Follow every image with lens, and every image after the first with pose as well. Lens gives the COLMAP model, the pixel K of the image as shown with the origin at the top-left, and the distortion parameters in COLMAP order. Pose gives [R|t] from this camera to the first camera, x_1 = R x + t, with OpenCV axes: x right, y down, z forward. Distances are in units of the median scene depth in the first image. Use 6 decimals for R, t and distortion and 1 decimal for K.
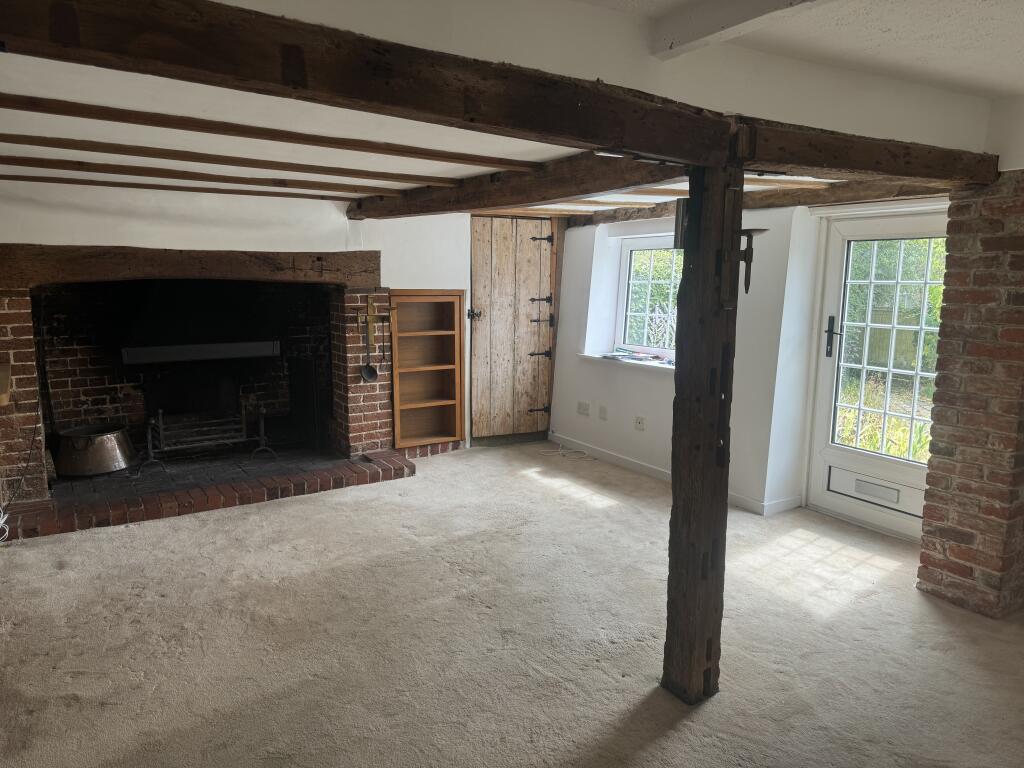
lens RADIAL K [[724.8, 0, 509.8], [0, 724.8, 388.3], [0, 0, 1]] dist [0.033273, -0.007672]
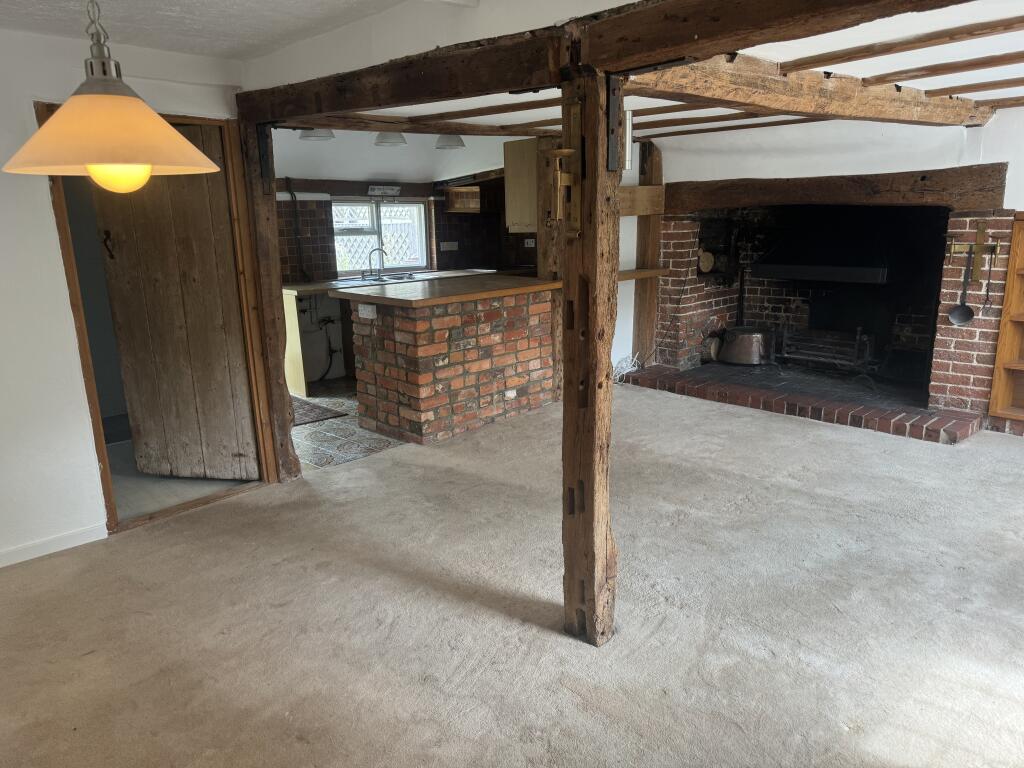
lens RADIAL K [[724.8, 0, 508.8], [0, 724.8, 382.3], [0, 0, 1]] dist [0.033273, -0.007672]
pose [[0.183931, 0.220004, -0.958002, 0.558735], [-0.130693, 0.971450, 0.198000, -0.046572], [0.974212, 0.088785, 0.207433, 0.341740]]
